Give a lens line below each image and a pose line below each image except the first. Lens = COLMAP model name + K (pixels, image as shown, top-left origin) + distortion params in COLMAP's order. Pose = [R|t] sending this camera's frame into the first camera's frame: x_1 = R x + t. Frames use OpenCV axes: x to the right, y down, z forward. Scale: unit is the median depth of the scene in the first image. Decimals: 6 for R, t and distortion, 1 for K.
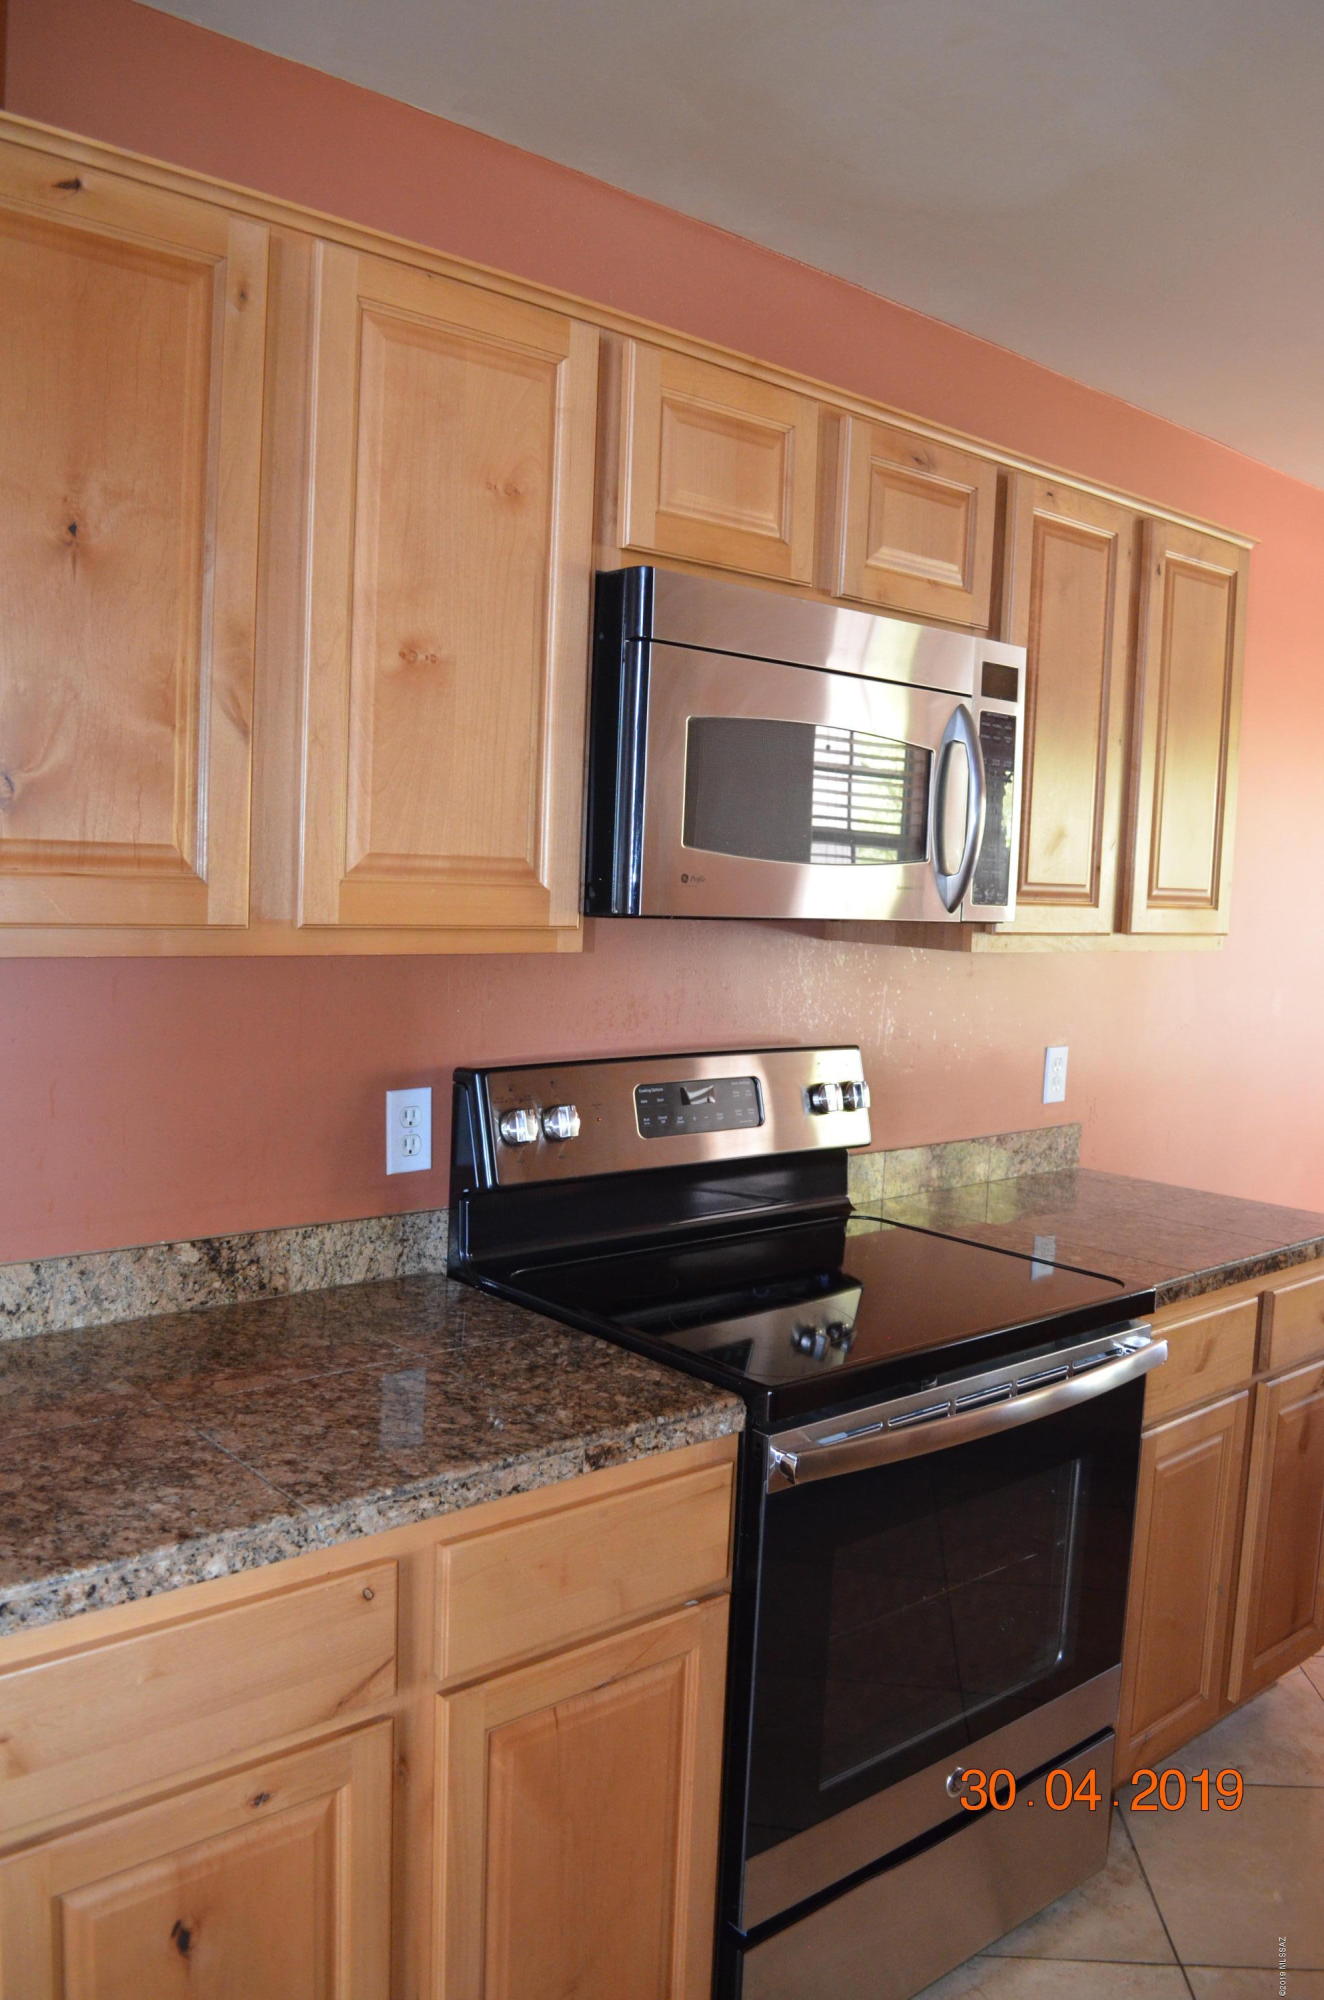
lens RADIAL K [[1563.3, 0, 659.8], [0, 1563.3, 994.3], [0, 0, 1]] dist [-0.093285, 0.018074]
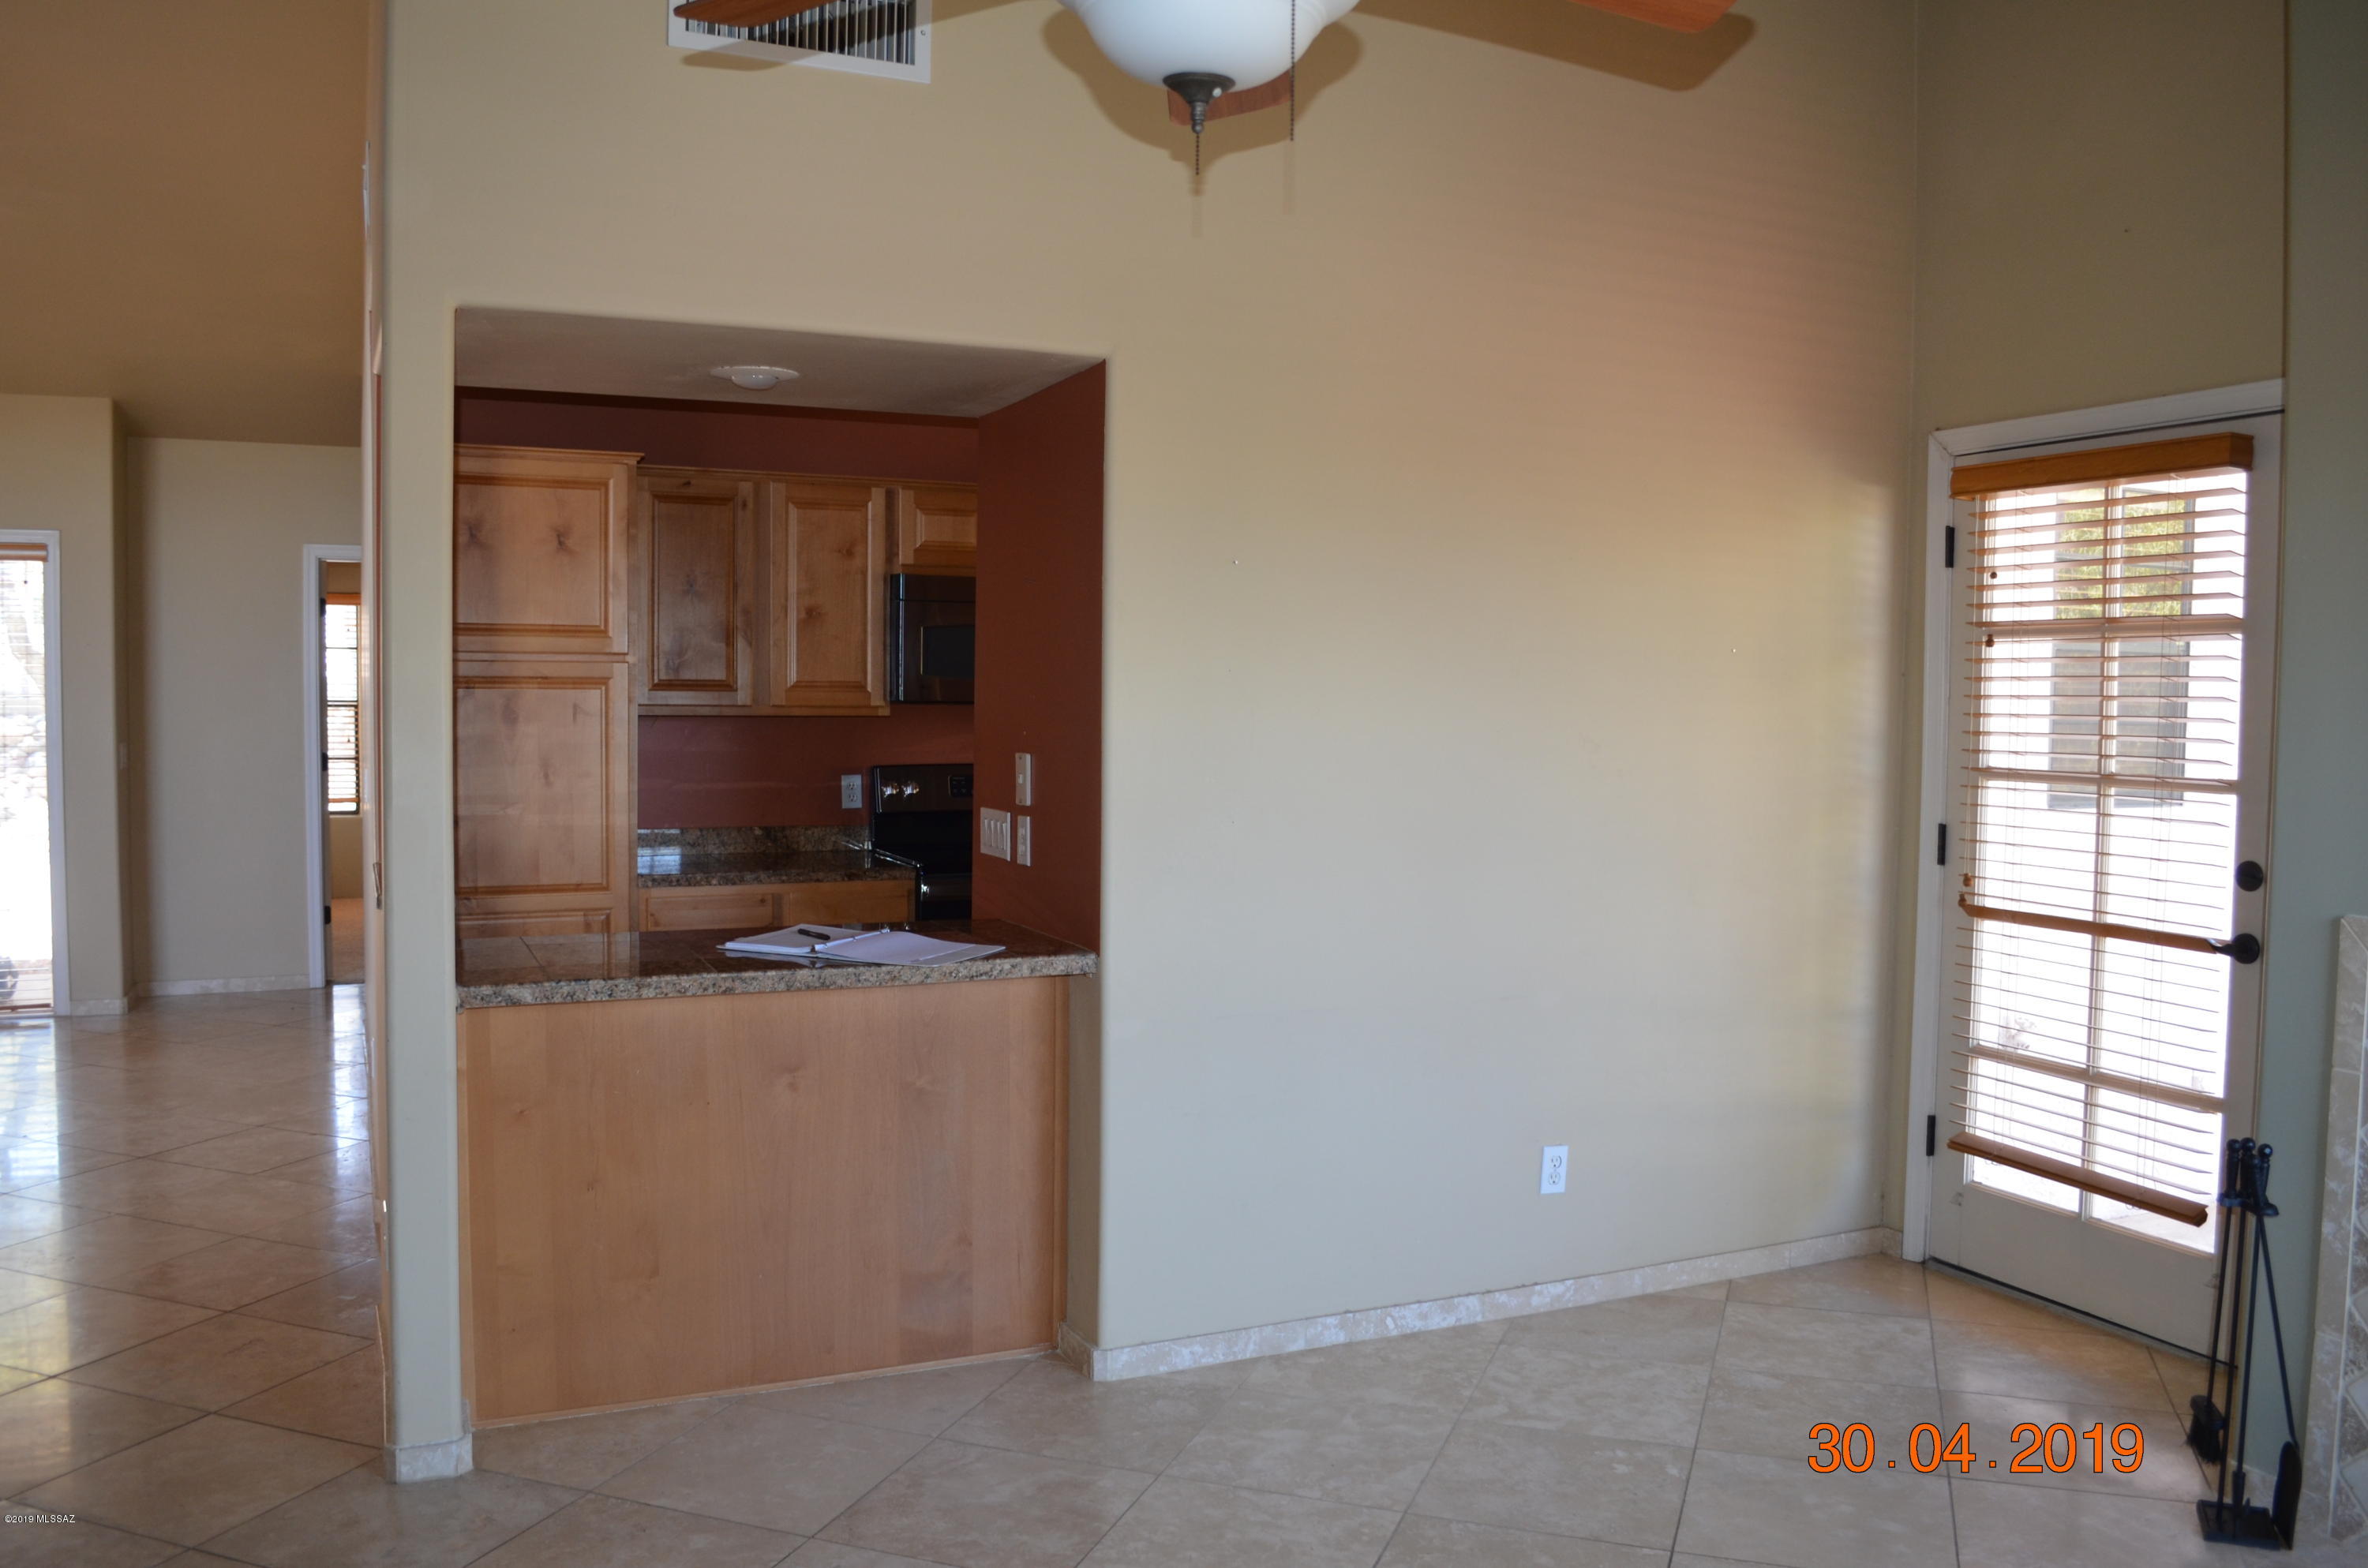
lens RADIAL K [[1850.7, 0, 1188.0], [0, 1850.7, 788.1], [0, 0, 1]] dist [-0.093285, 0.018074]
pose [[0.959721, -0.011279, -0.280728, 1.397548], [0.001692, 0.999408, -0.034370, 0.217982], [0.280949, 0.032511, 0.959172, -1.983406]]
